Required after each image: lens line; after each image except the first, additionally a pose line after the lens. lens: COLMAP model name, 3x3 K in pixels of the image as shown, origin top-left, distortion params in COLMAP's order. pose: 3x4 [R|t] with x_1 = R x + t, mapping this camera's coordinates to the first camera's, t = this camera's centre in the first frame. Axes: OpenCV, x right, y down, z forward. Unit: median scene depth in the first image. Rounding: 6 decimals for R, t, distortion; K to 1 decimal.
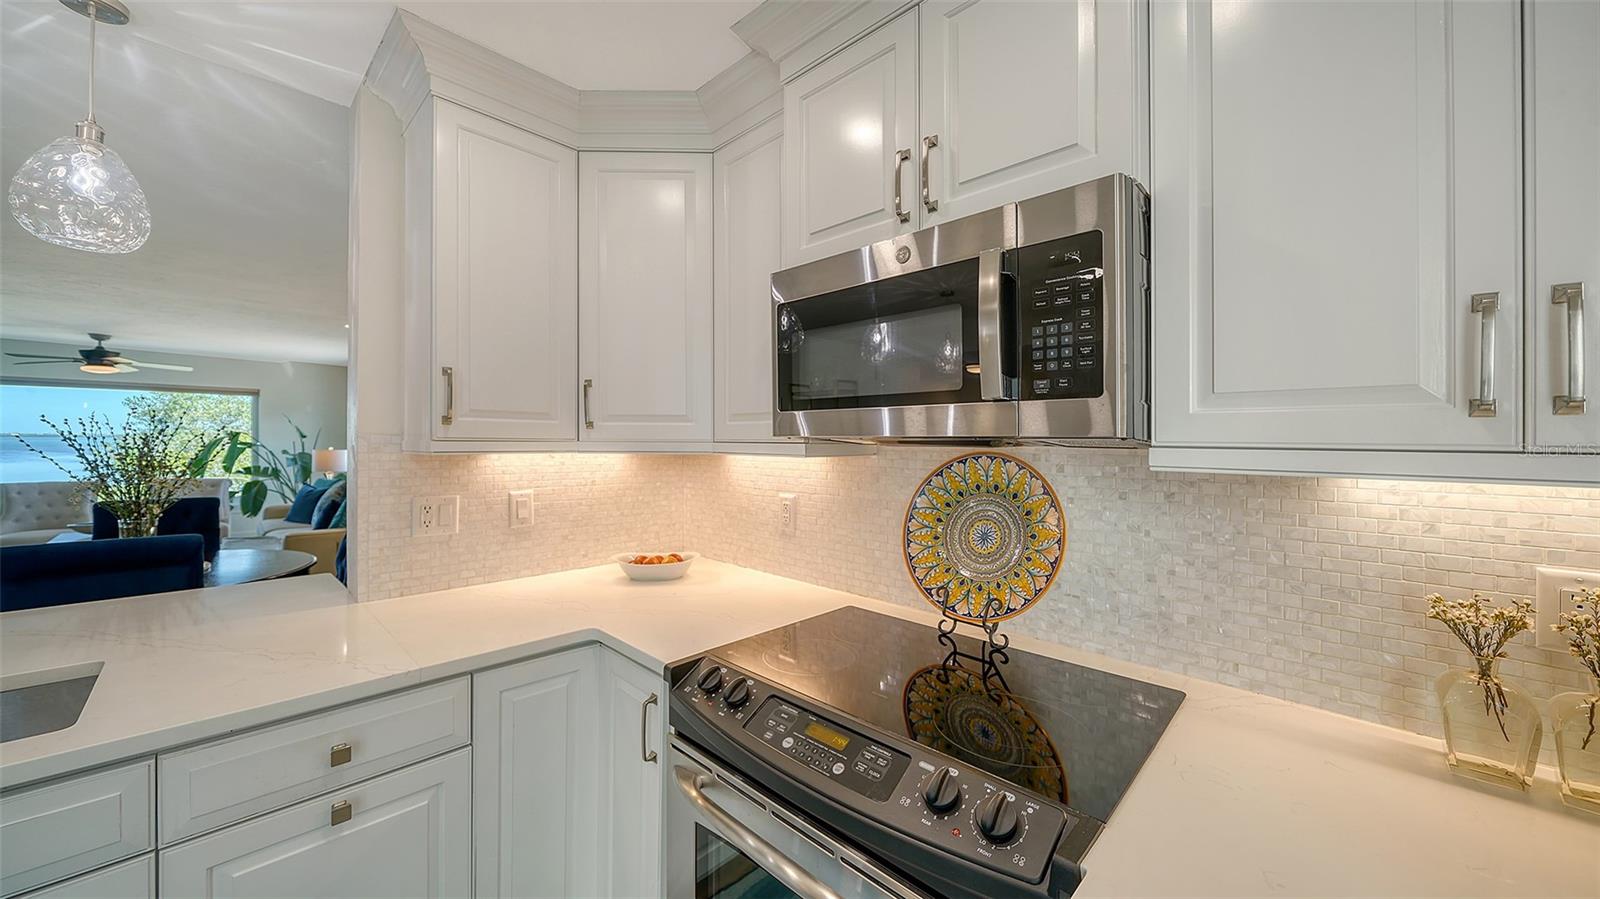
lens RADIAL K [[545.7, 0, 784.2], [0, 545.7, 439.8], [0, 0, 1]] dist [-0.000407, -0.000064]
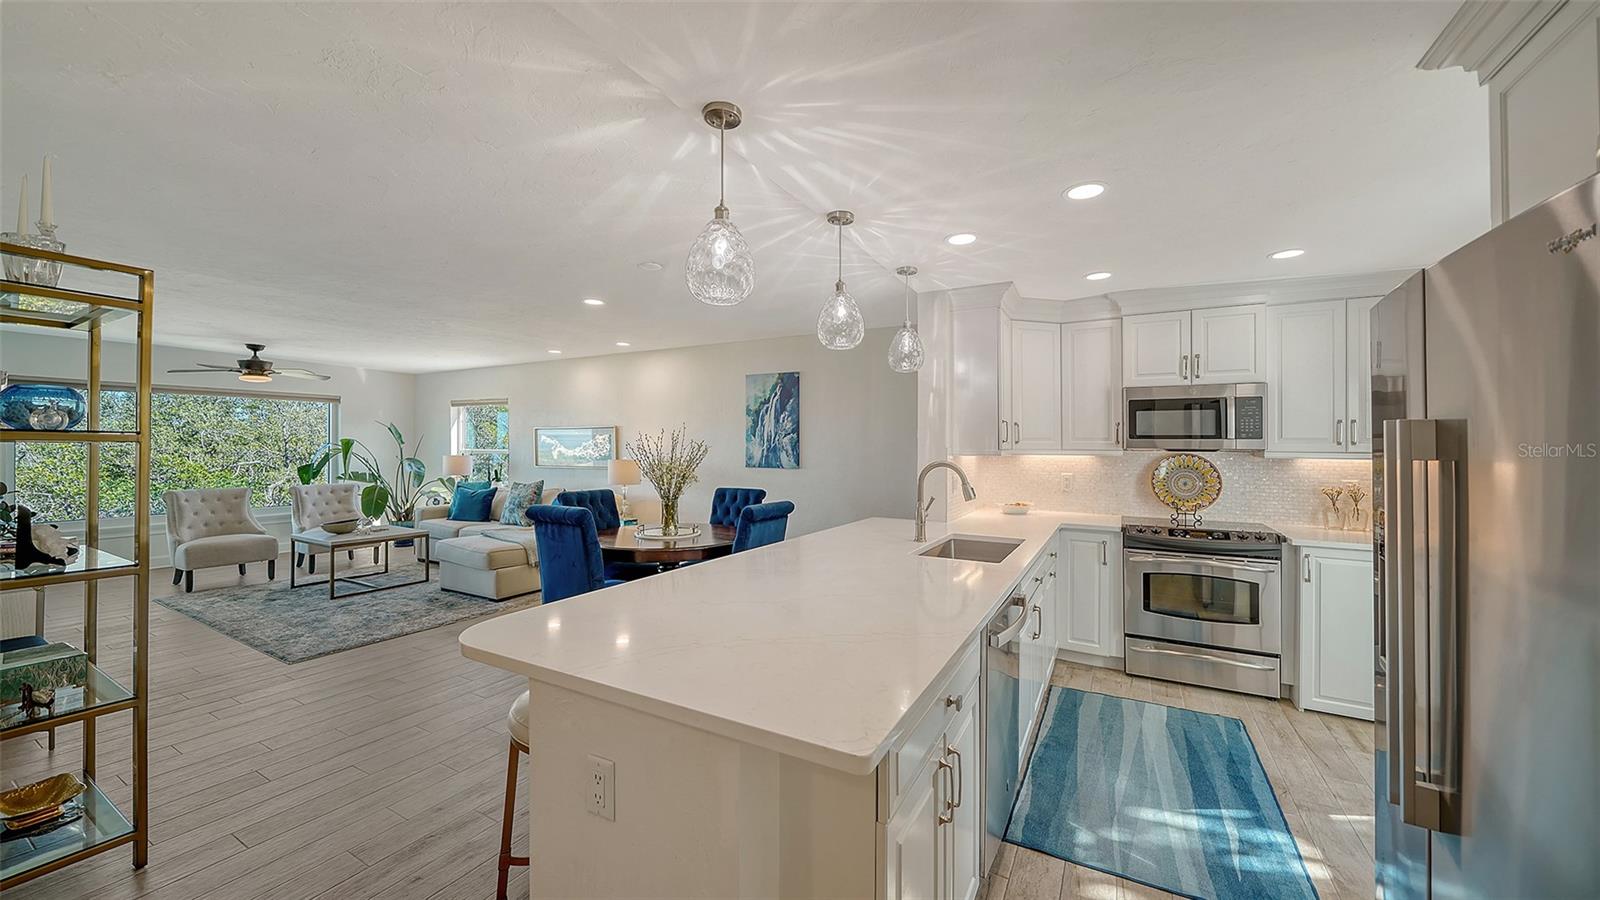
lens RADIAL K [[578.8, 0, 792.1], [0, 578.8, 444.9], [0, 0, 1]] dist [-0.000360, -0.000384]
pose [[0.968916, -0.001281, 0.247385, -0.732036], [0.000479, 0.999994, 0.003303, -0.010114], [-0.247388, -0.003082, 0.968912, -0.432375]]
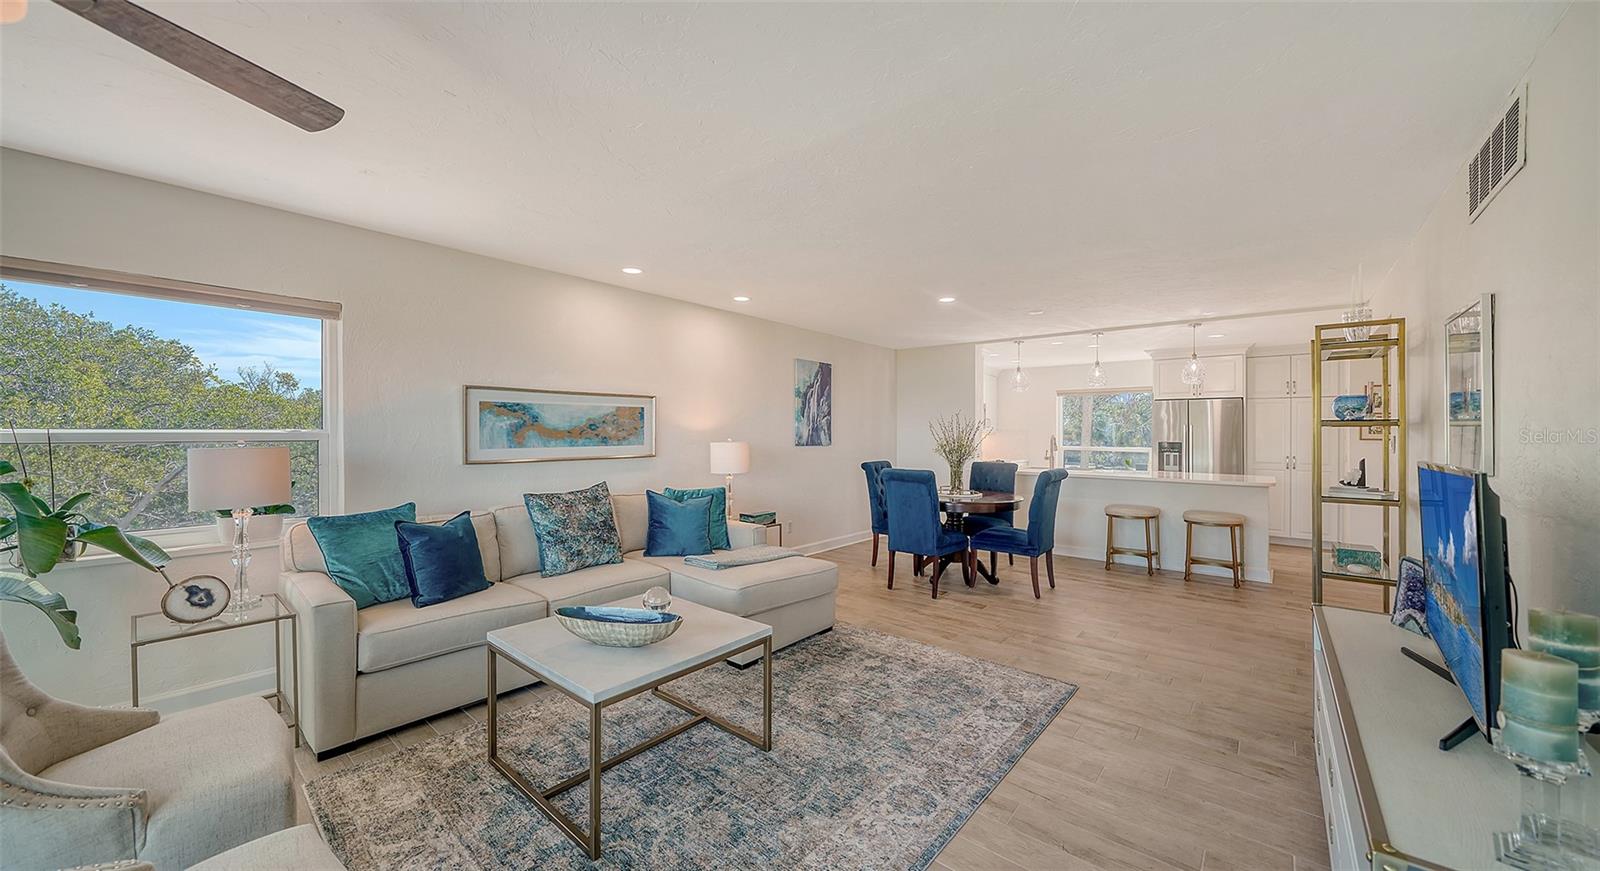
lens RADIAL K [[571.2, 0, 809.5], [0, 571.2, 430.8], [0, 0, 1]] dist [0.000105, -0.000029]
pose [[-0.093225, -0.006529, 0.995624, -1.914744], [-0.010730, 0.999927, 0.005552, 0.000812], [-0.995587, -0.010165, -0.093288, 1.012242]]
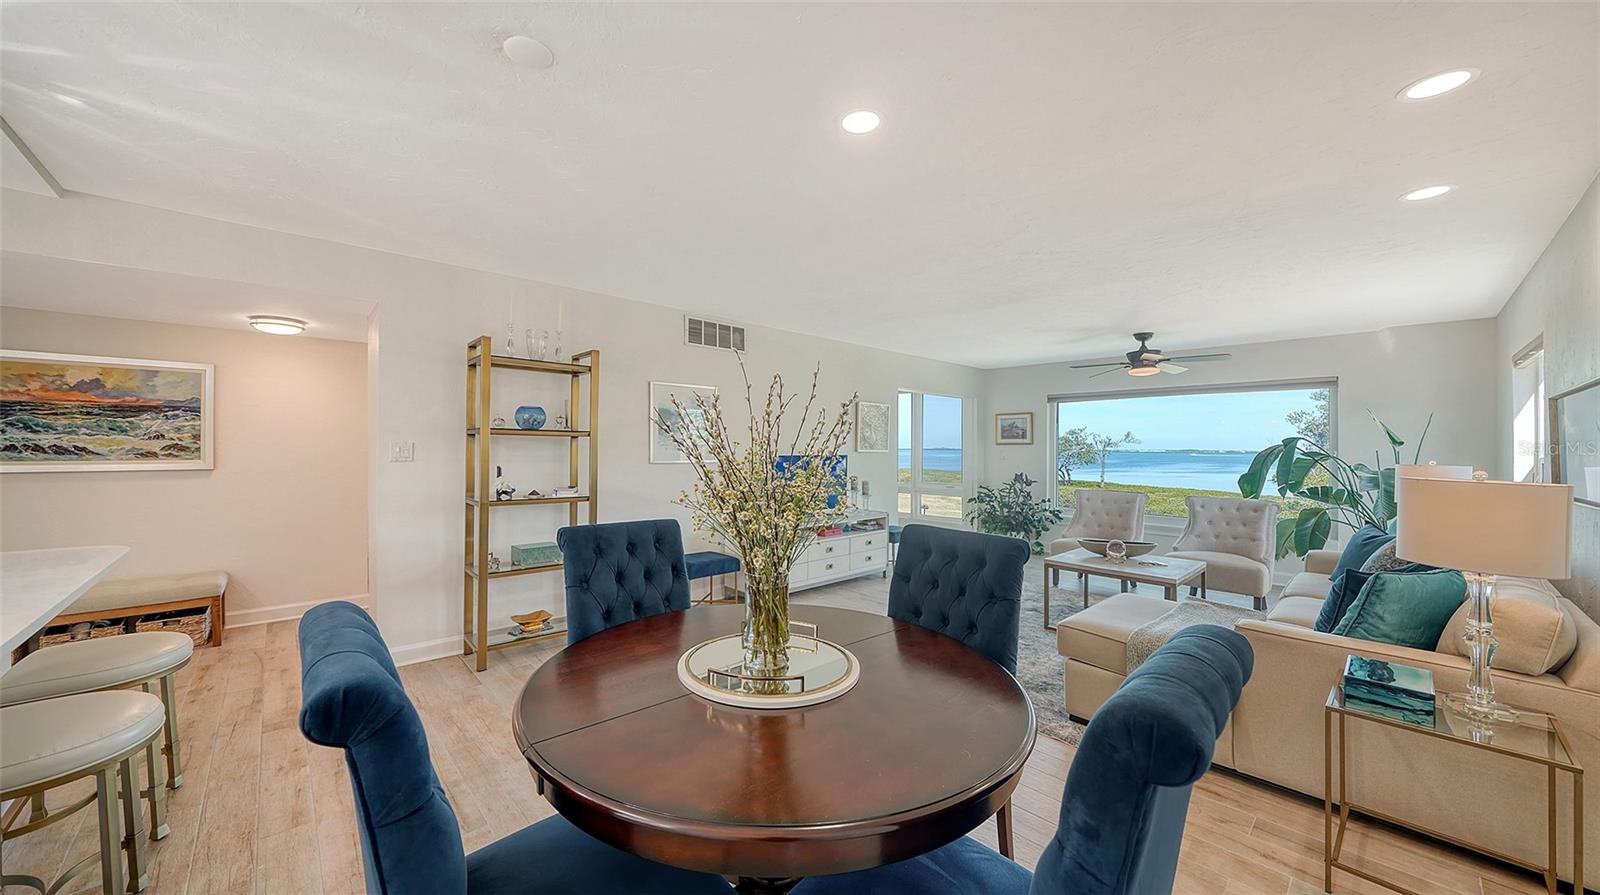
lens RADIAL K [[556.8, 0, 769.3], [0, 556.8, 449.1], [0, 0, 1]] dist [0.017687, -0.010574]
pose [[-0.089317, -0.005145, -0.995990, -0.336248], [-0.005861, 0.999972, -0.004640, 0.013186], [0.995986, 0.005423, -0.089345, 0.597978]]
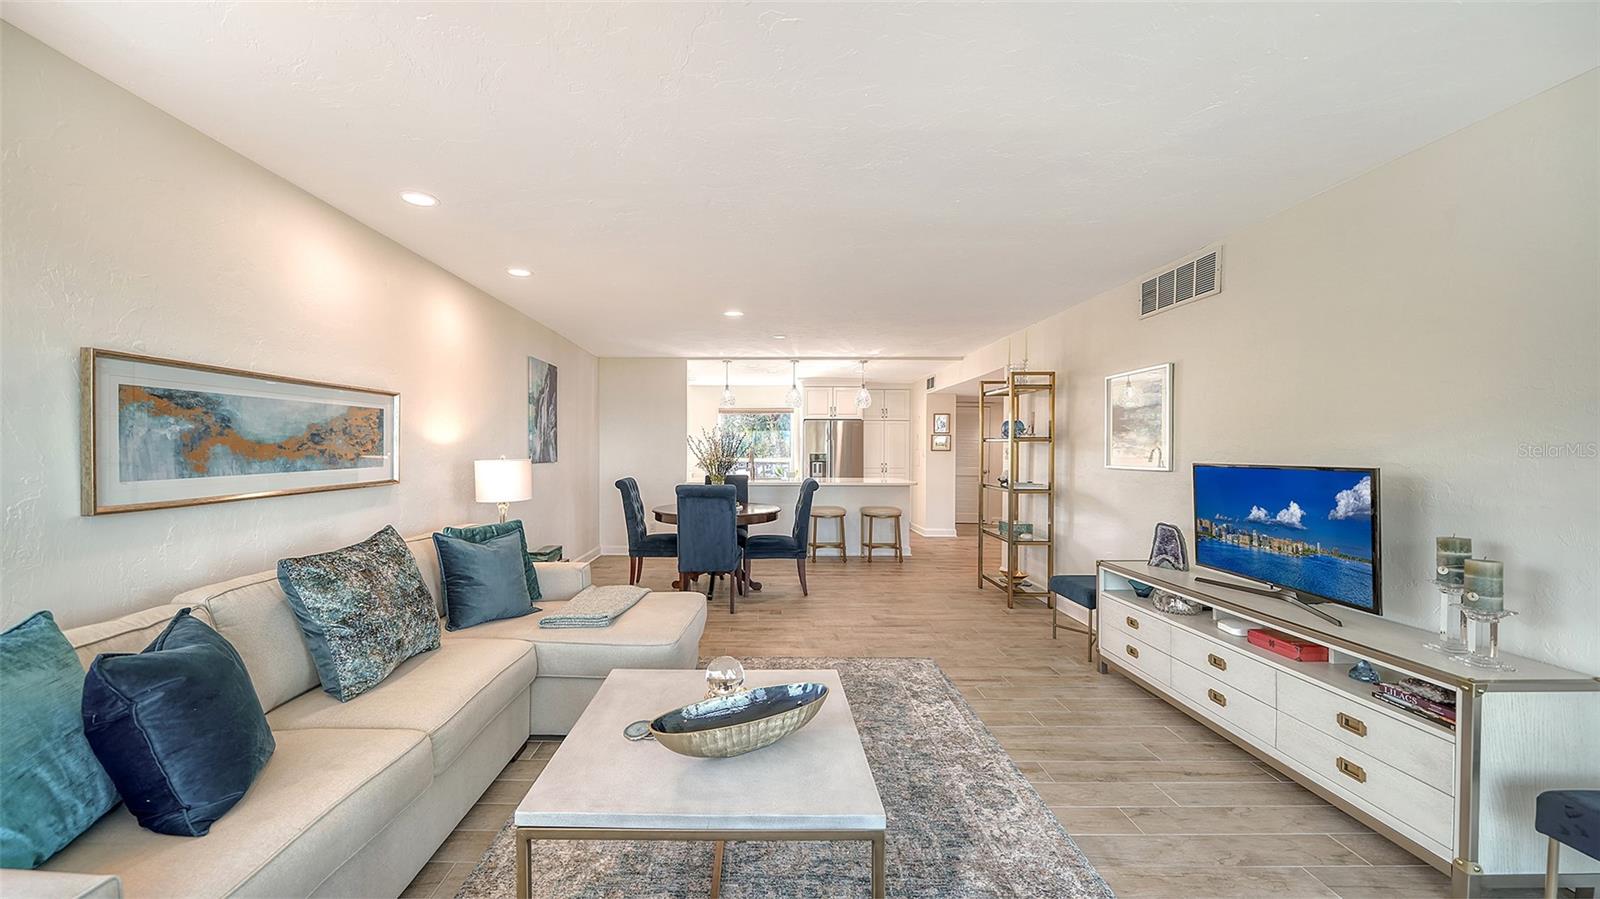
lens RADIAL K [[557.8, 0, 771.7], [0, 557.8, 455.7], [0, 0, 1]] dist [-0.001958, -0.000321]
pose [[-0.706095, -0.020046, 0.707833, -1.649444], [-0.011393, 0.999791, 0.016949, 0.006321], [-0.708025, 0.003903, -0.706176, 1.366188]]
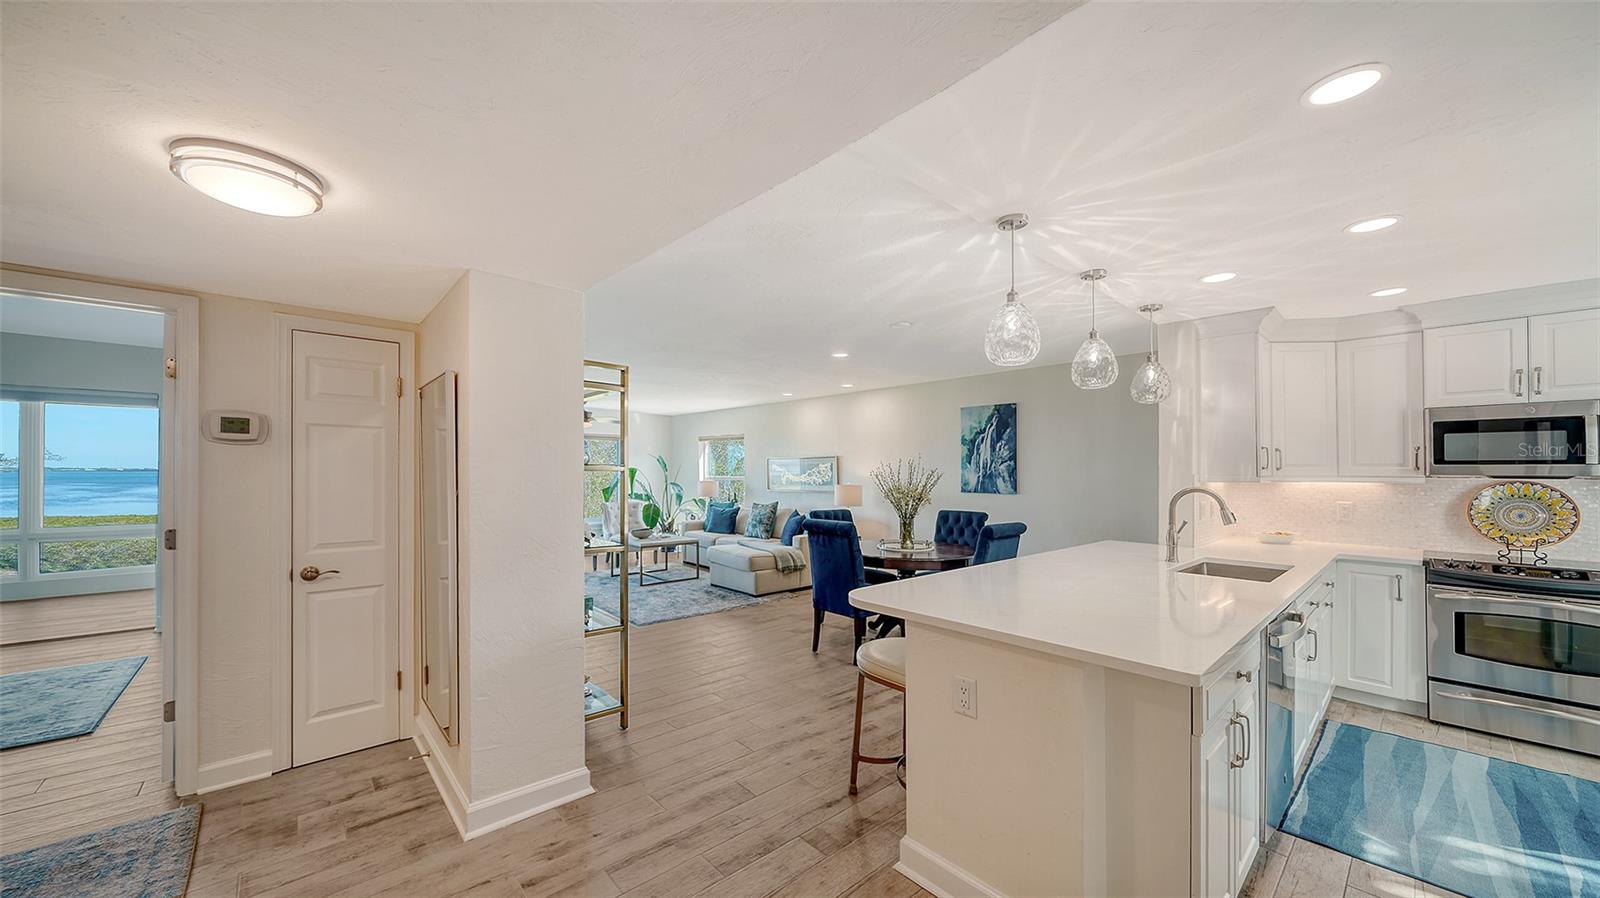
lens RADIAL K [[562.1, 0, 760.2], [0, 562.1, 470.6], [0, 0, 1]] dist [0.000053, -0.001203]
pose [[0.994683, -0.003704, -0.102921, -0.865144], [0.003817, 0.999992, 0.000901, -0.011958], [0.102916, -0.001289, 0.994689, -0.574063]]
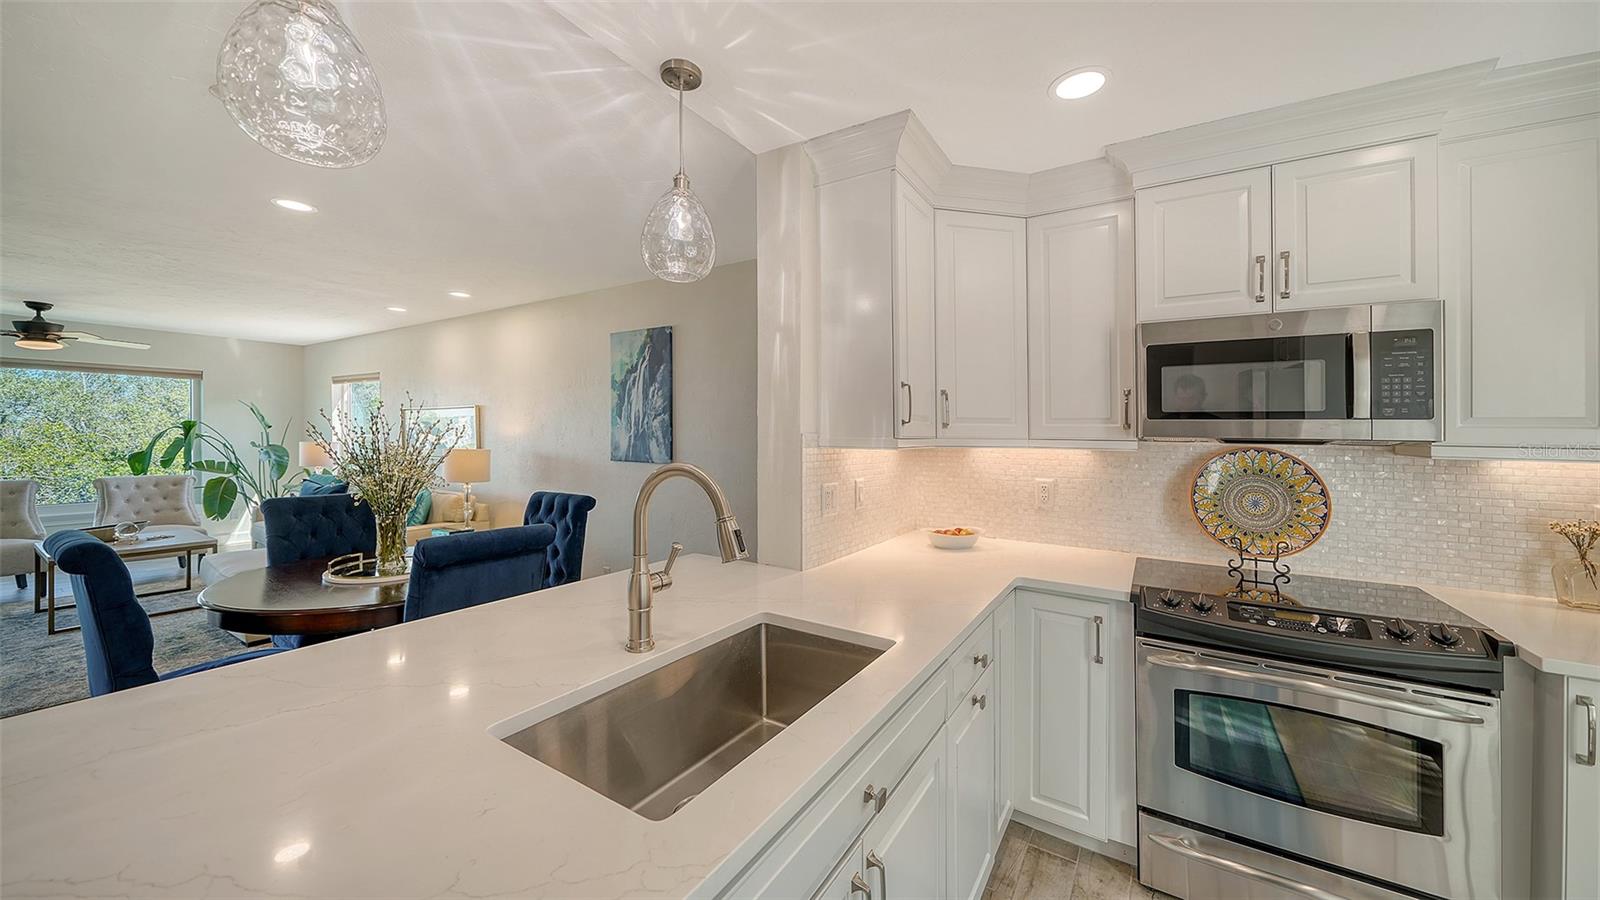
lens RADIAL K [[562.9, 0, 799.3], [0, 562.9, 426.8], [0, 0, 1]] dist [-0.001240, -0.000097]
pose [[0.980194, 0.005669, 0.197958, -0.376249], [-0.004416, 0.999967, -0.006771, -0.005793], [-0.197989, 0.005763, 0.980187, -0.088540]]
